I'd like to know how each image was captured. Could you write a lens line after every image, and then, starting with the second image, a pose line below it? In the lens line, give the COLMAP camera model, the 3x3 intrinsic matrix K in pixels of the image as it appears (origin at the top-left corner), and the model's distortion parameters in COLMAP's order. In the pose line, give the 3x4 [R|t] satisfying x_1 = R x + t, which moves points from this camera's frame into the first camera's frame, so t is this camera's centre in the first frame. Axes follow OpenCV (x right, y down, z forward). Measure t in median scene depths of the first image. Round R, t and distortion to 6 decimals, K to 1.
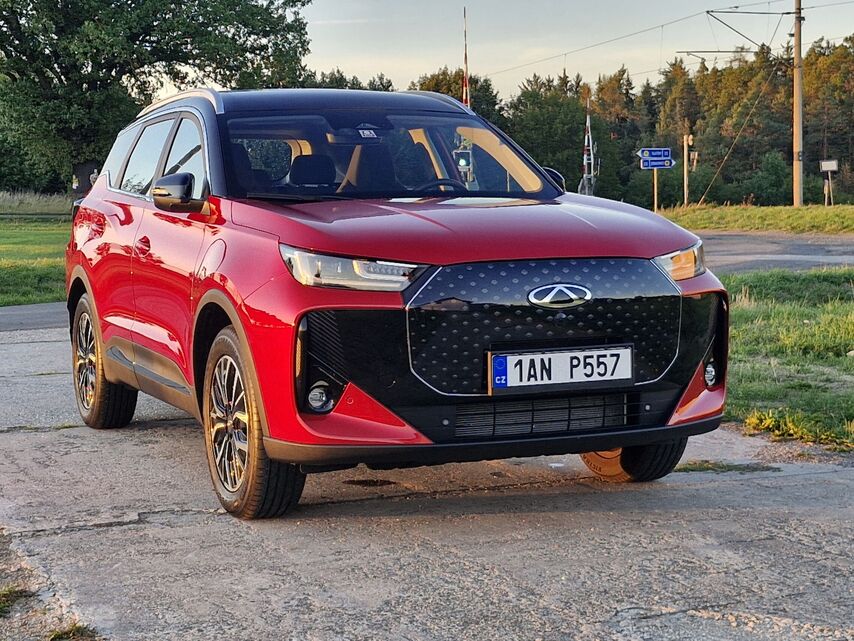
lens RADIAL K [[1665.9, 0, 432.5], [0, 1665.9, 345.5], [0, 0, 1]] dist [0.135114, 0.000000]
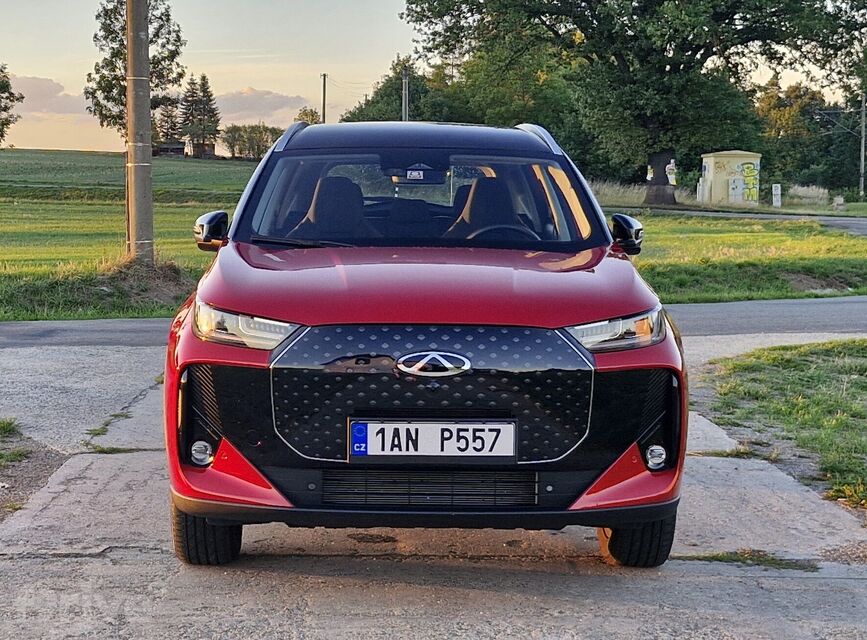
lens RADIAL K [[1854.8, 0, 426.3], [0, 1854.8, 322.3], [0, 0, 1]] dist [0.158802, 0.000000]
pose [[0.930000, 0.056427, -0.363202, 0.423201], [-0.061295, 0.998118, -0.001882, -0.047552], [0.362412, 0.024013, 0.931708, 0.008152]]
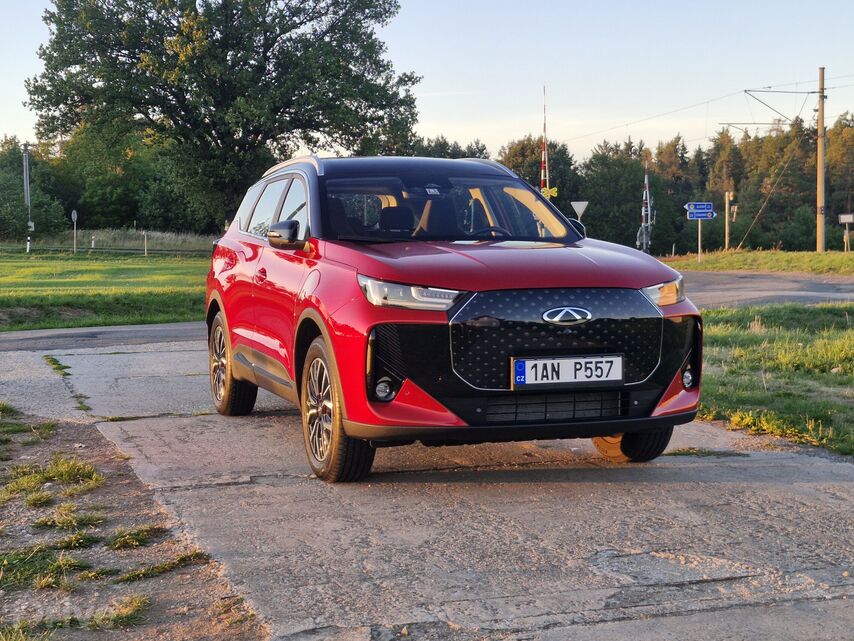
lens RADIAL K [[1383.7, 0, 445.2], [0, 1383.7, 325.8], [0, 0, 1]] dist [0.130764, 0.000000]
pose [[0.998413, 0.015124, -0.054242, 0.036748], [-0.016587, 0.999508, -0.026626, 0.008128], [0.053812, 0.027483, 0.998173, -0.092446]]
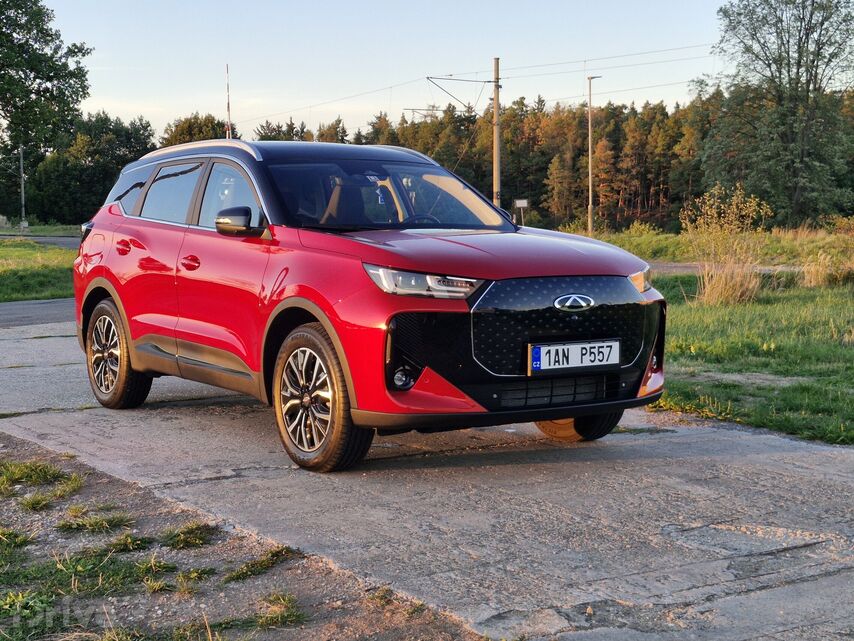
lens RADIAL K [[1383.7, 0, 437.8], [0, 1383.7, 349.5], [0, 0, 1]] dist [0.130764, 0.000000]
pose [[0.980481, -0.001896, 0.196606, -0.237989], [0.001542, 0.999997, 0.001952, 0.005519], [-0.196609, -0.001611, 0.980481, -0.085788]]
